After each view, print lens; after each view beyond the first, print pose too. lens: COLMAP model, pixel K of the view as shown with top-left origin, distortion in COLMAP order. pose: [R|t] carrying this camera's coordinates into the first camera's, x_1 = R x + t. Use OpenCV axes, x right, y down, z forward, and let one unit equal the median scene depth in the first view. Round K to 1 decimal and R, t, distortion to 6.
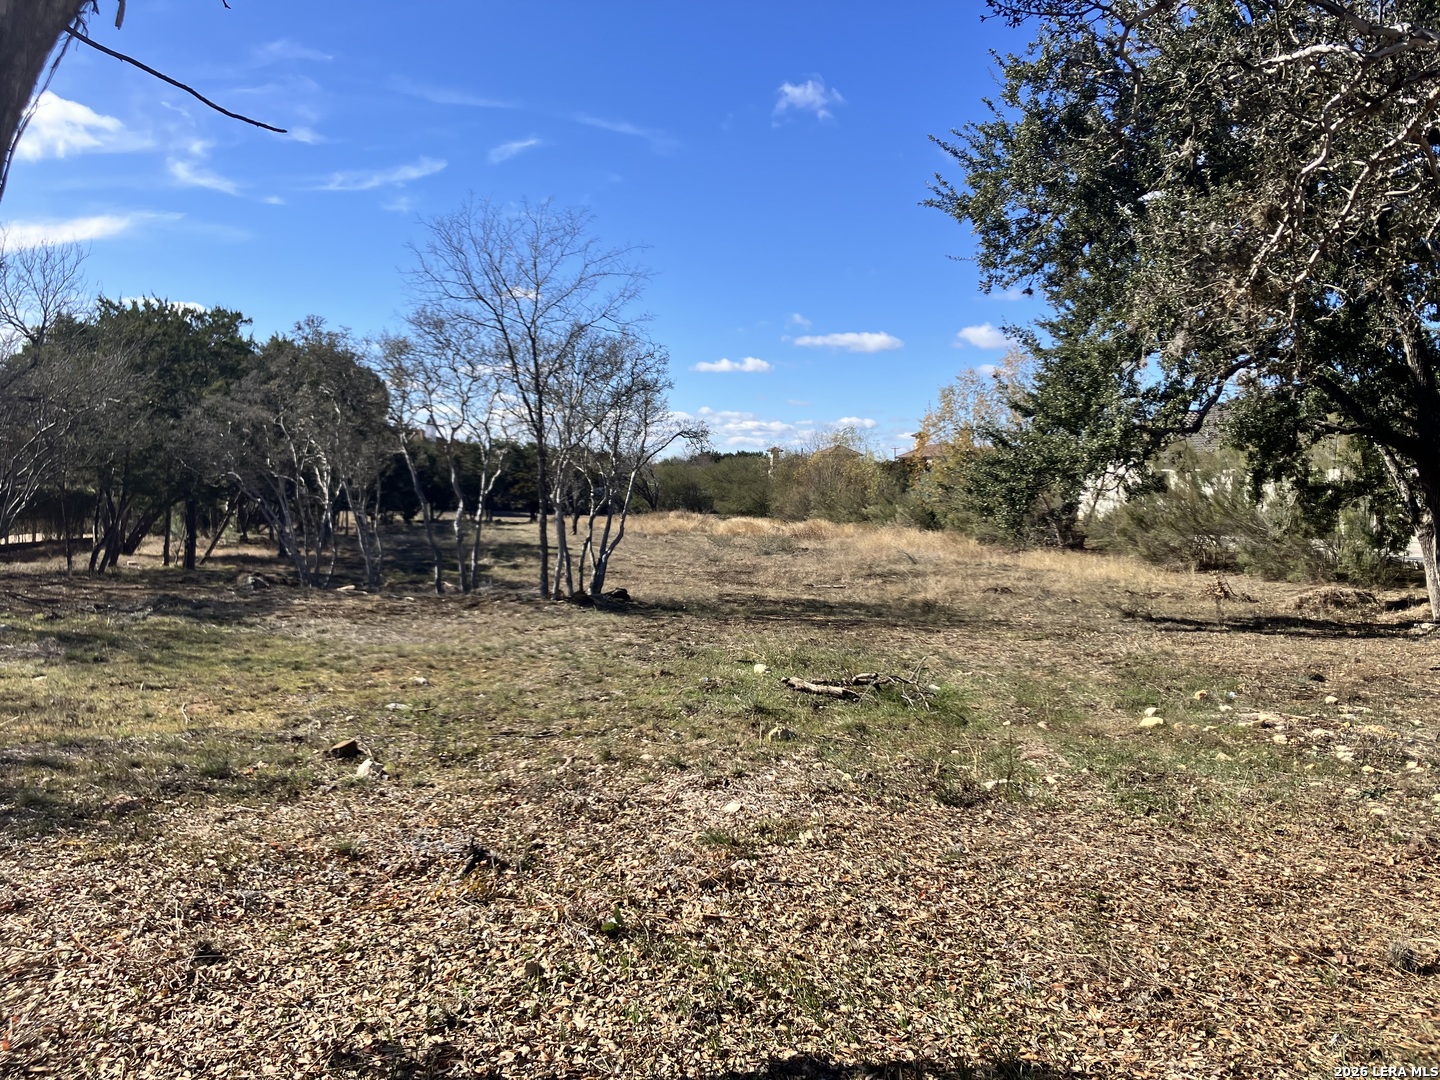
lens RADIAL K [[1158.5, 0, 720.0], [0, 1158.5, 540.0], [0, 0, 1]] dist [0.075753, -0.131702]
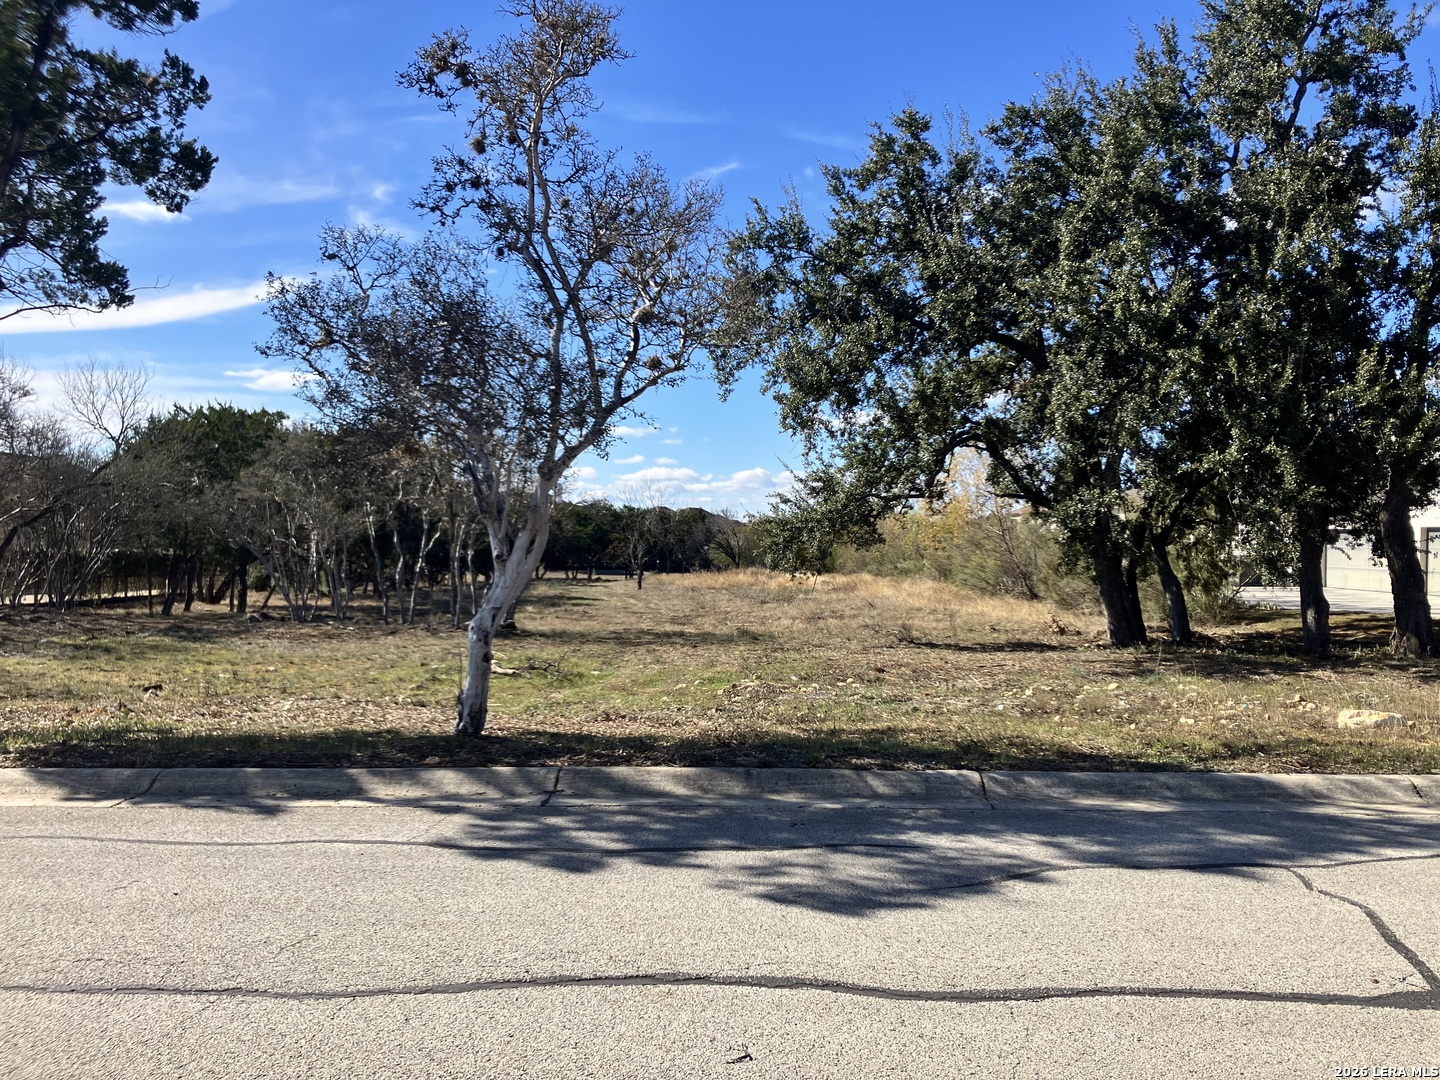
lens RADIAL K [[1169.7, 0, 720.0], [0, 1169.7, 540.0], [0, 0, 1]] dist [0.003269, -0.001756]
pose [[0.993302, -0.011813, -0.114942, 0.232174], [0.006103, 0.998736, -0.049898, 0.012747], [0.115386, 0.048862, 0.992118, -0.226632]]
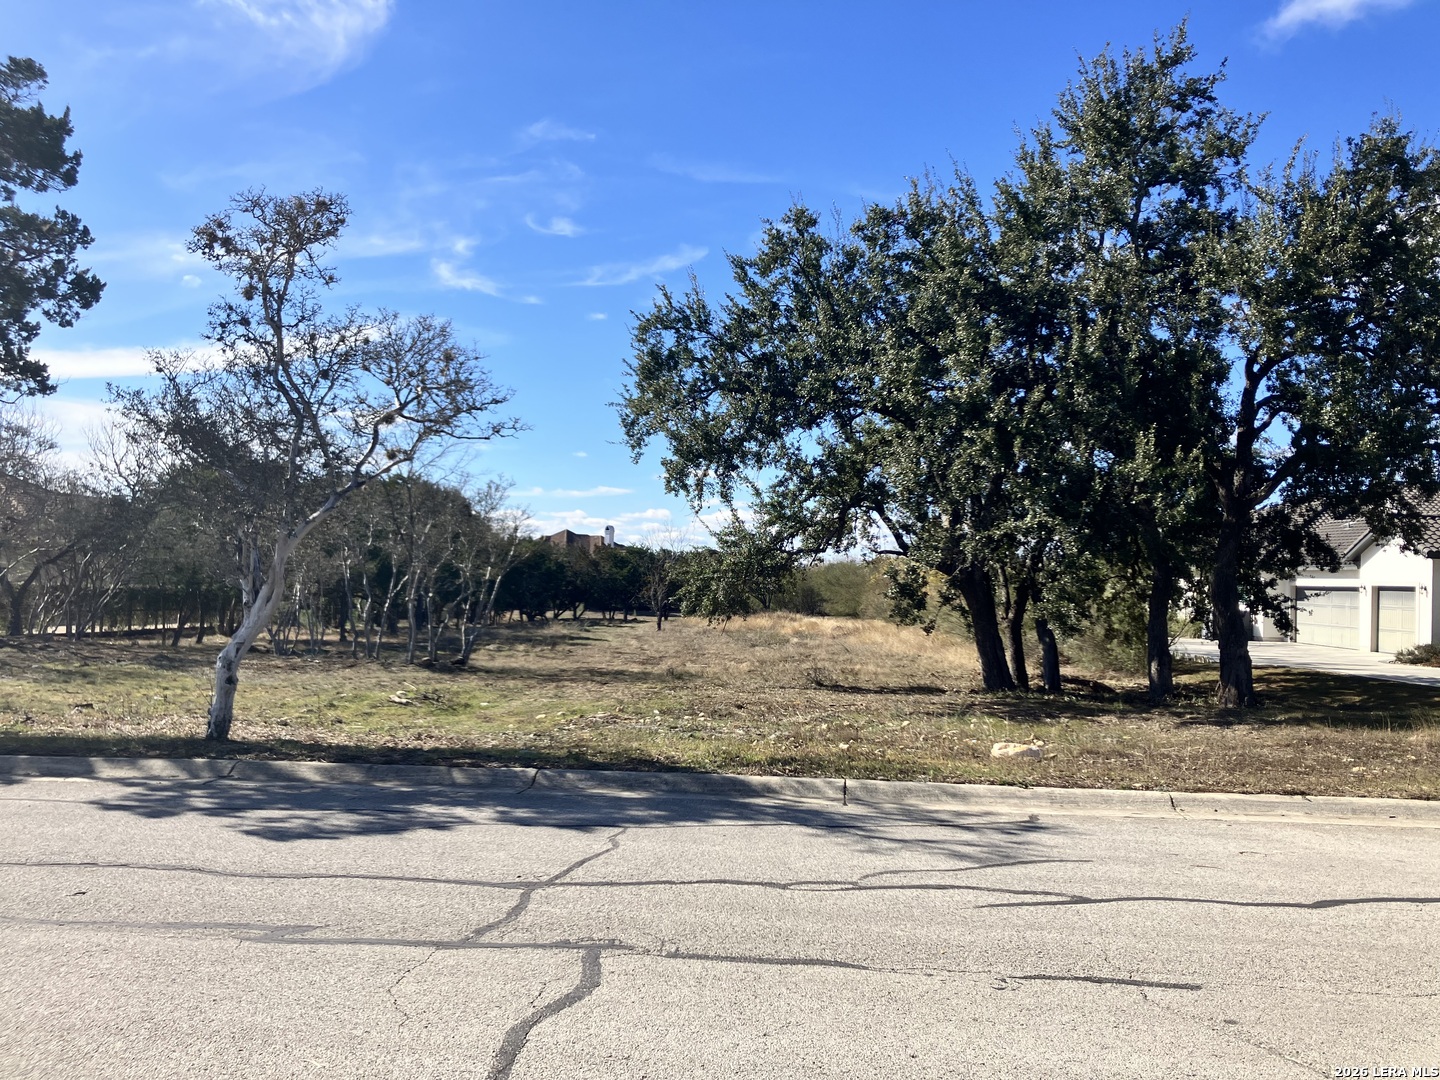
lens RADIAL K [[1158.5, 0, 720.0], [0, 1158.5, 540.0], [0, 0, 1]] dist [0.075753, -0.131702]
pose [[0.985494, -0.001105, -0.169707, 0.367897], [-0.013723, 0.996186, -0.086175, 0.012006], [0.169155, 0.087254, 0.981720, -0.300129]]
